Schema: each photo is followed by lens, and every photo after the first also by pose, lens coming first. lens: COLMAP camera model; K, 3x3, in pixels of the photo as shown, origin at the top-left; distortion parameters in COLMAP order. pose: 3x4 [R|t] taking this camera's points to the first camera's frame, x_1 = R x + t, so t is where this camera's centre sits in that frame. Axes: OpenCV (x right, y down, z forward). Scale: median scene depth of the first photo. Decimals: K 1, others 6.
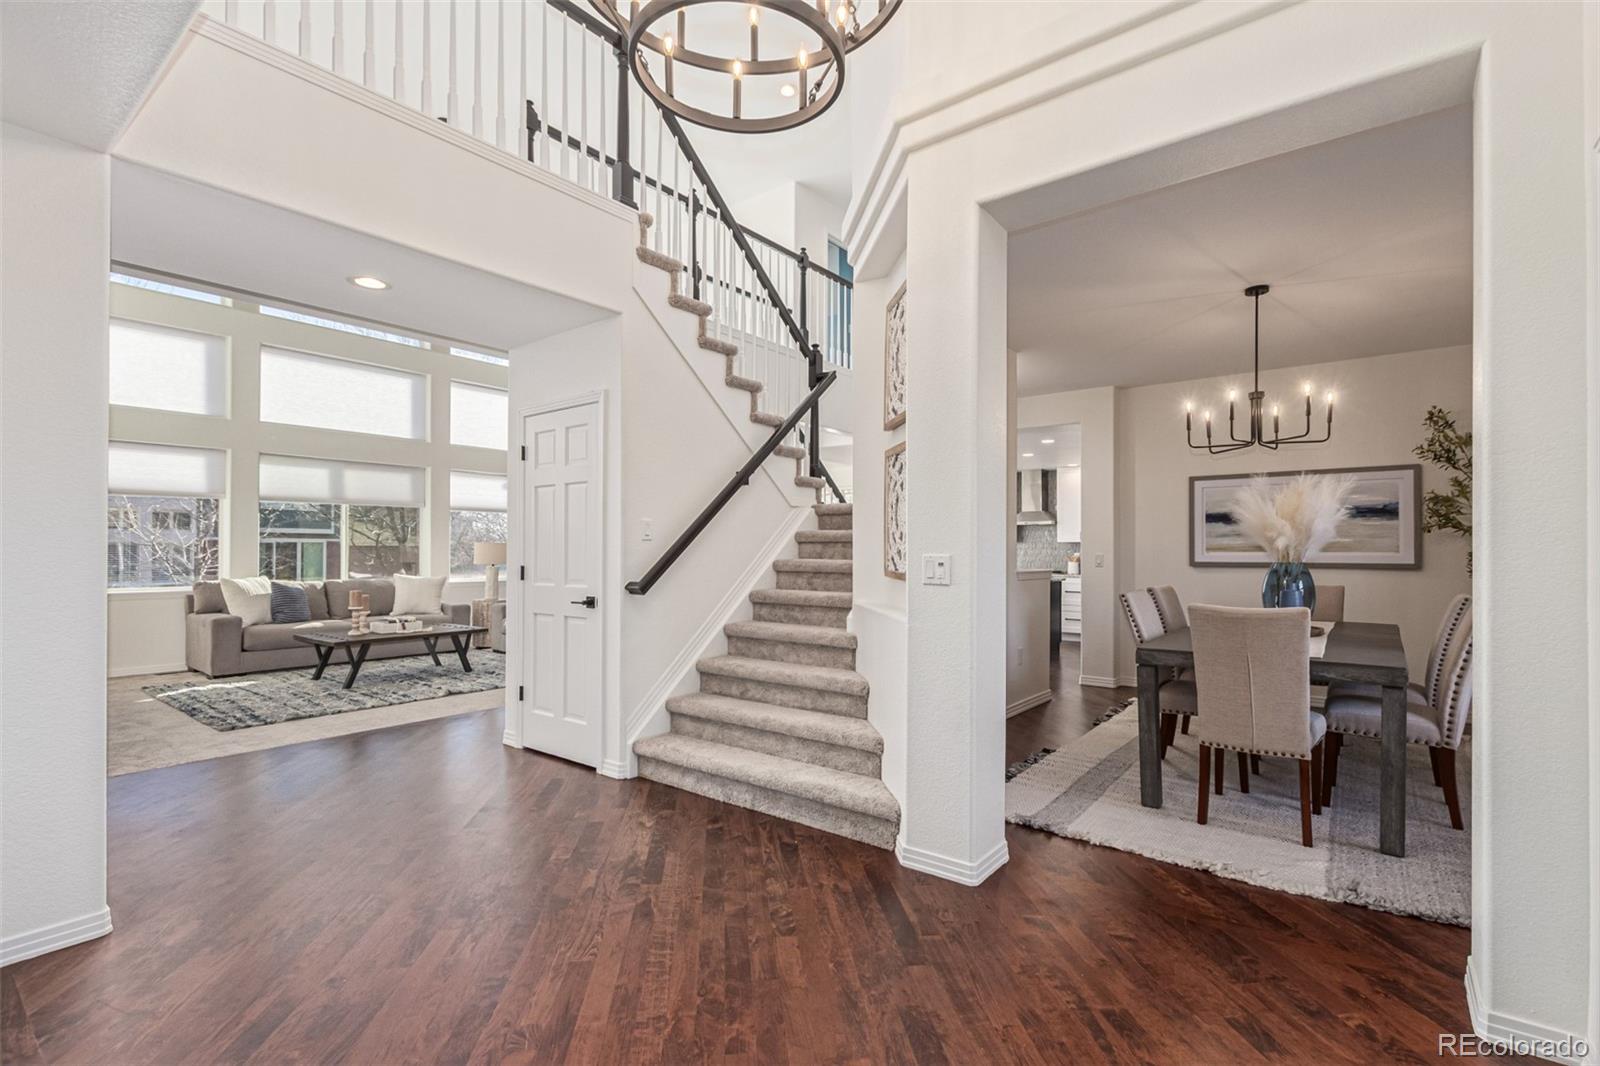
lens RADIAL K [[746.1, 0, 809.2], [0, 746.1, 541.3], [0, 0, 1]] dist [0.022376, -0.000106]
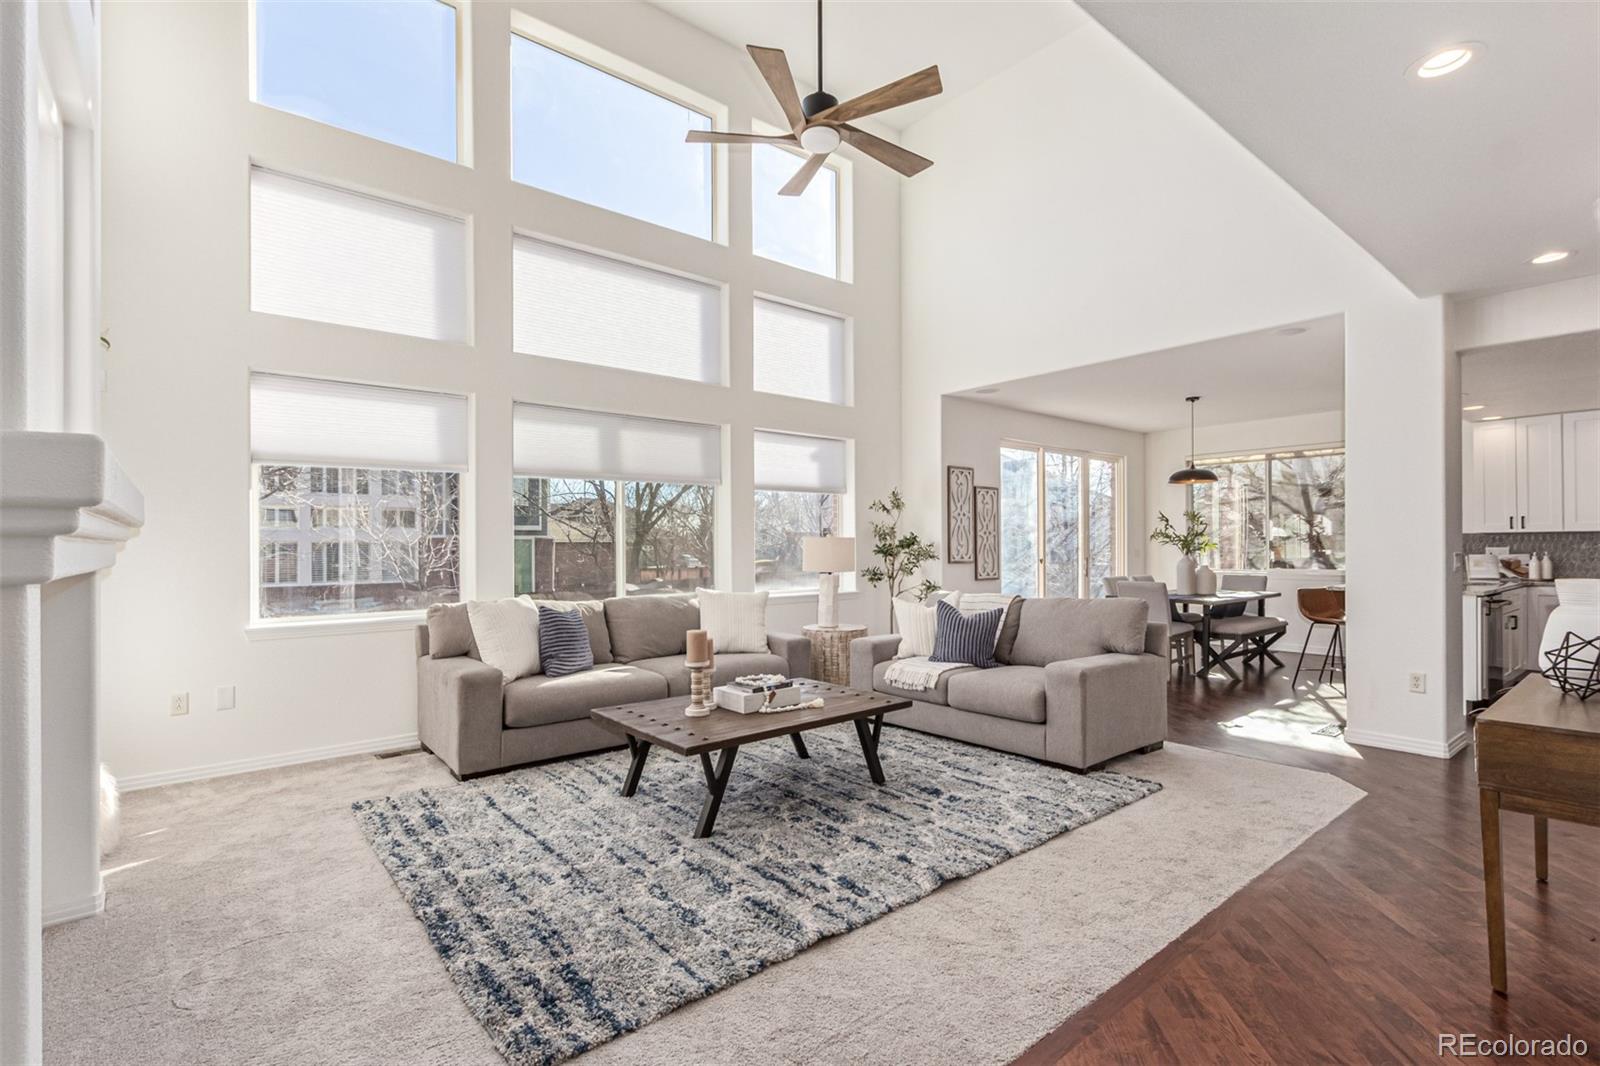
lens RADIAL K [[746.1, 0, 809.2], [0, 746.1, 541.3], [0, 0, 1]] dist [0.022376, -0.000106]
pose [[0.980060, -0.008041, -0.198539, -0.356222], [0.009765, 0.999923, 0.007708, -0.000490], [0.198462, -0.009493, 0.980063, 0.426018]]
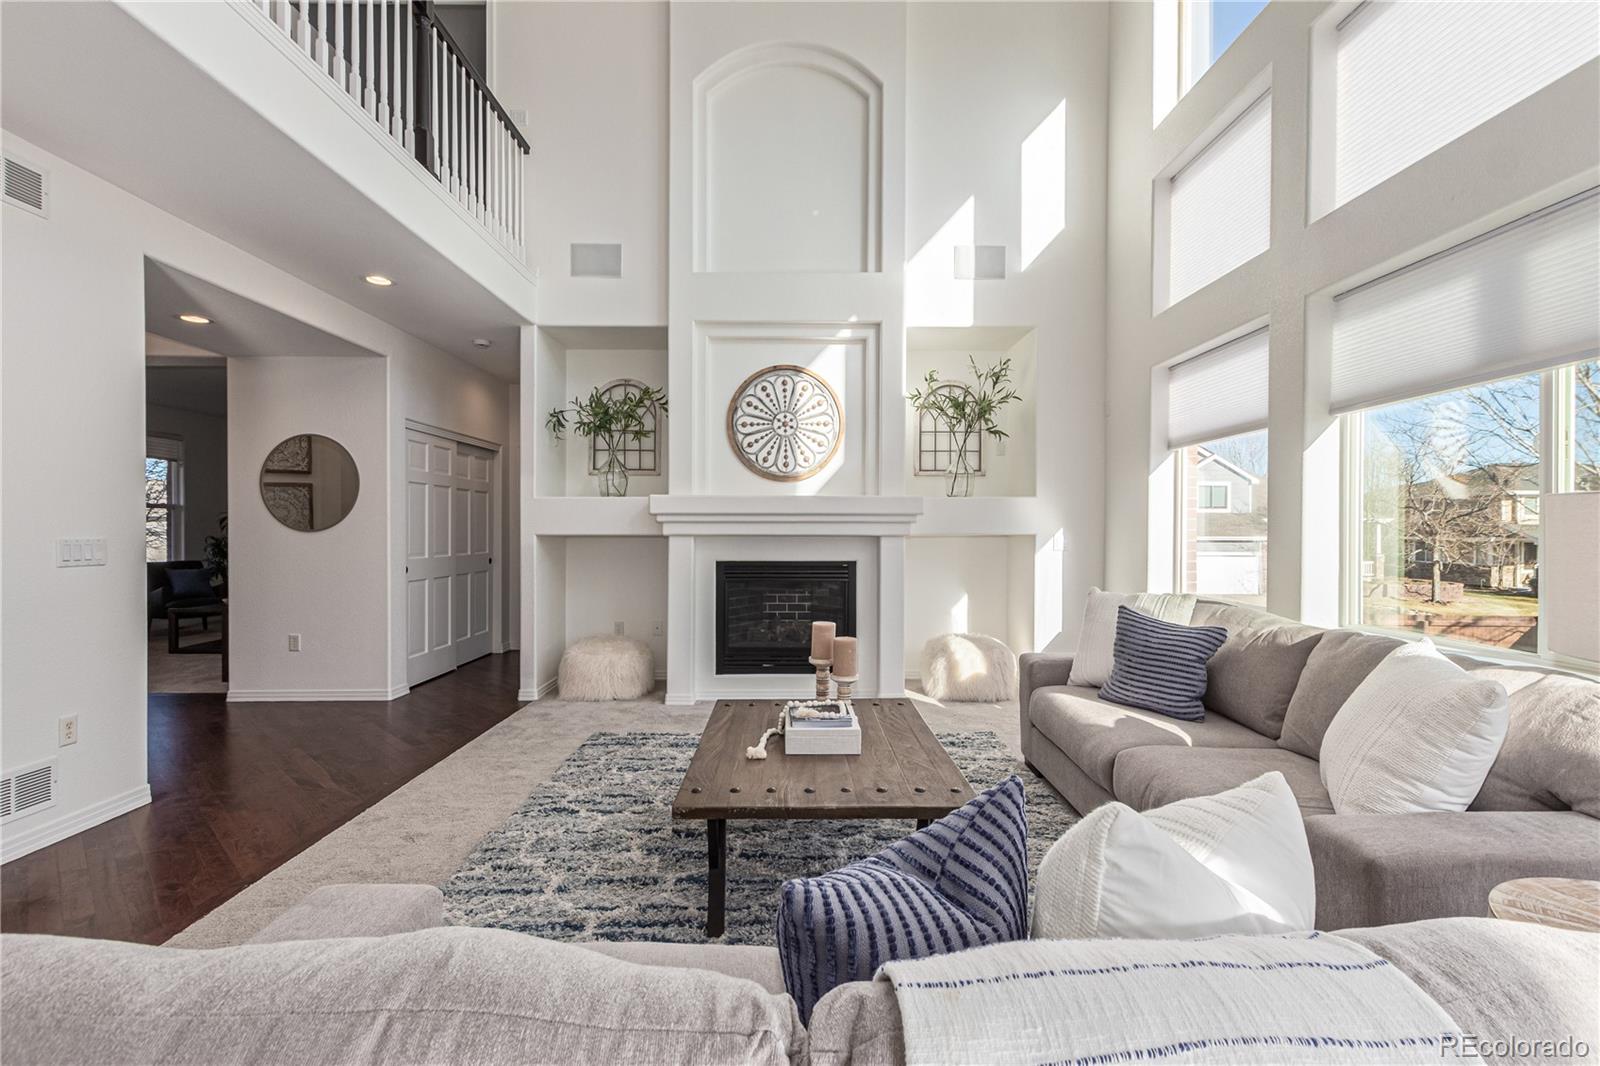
lens RADIAL K [[740.5, 0, 803.1], [0, 740.5, 530.0], [0, 0, 1]] dist [0.003217, 0.000389]
pose [[-0.768021, 0.000628, -0.640424, -0.255548], [0.004853, 0.999977, -0.004840, 0.008744], [0.640406, -0.006825, -0.768006, 1.129348]]
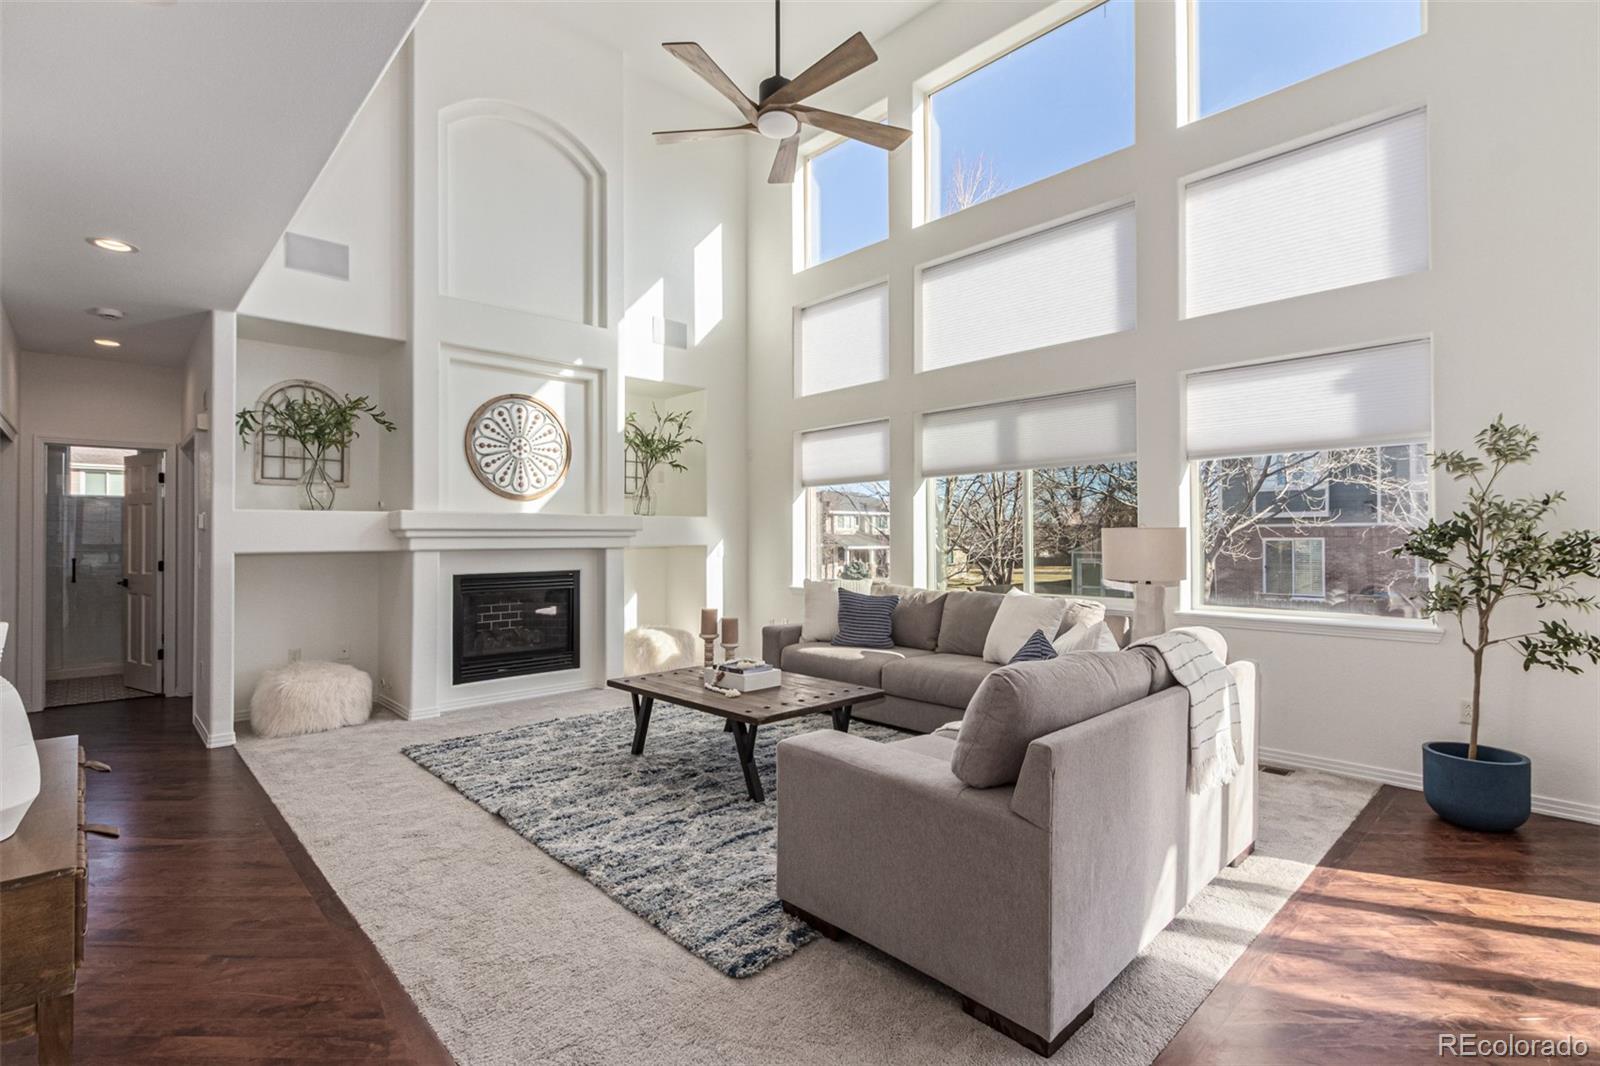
lens RADIAL K [[748.3, 0, 802.8], [0, 748.3, 523.2], [0, 0, 1]] dist [0.007586, 0.000442]
pose [[-0.130410, -0.018866, -0.991281, 0.023084], [0.016359, 0.999642, -0.021177, 0.005163], [0.991325, -0.018978, -0.130055, 0.983191]]
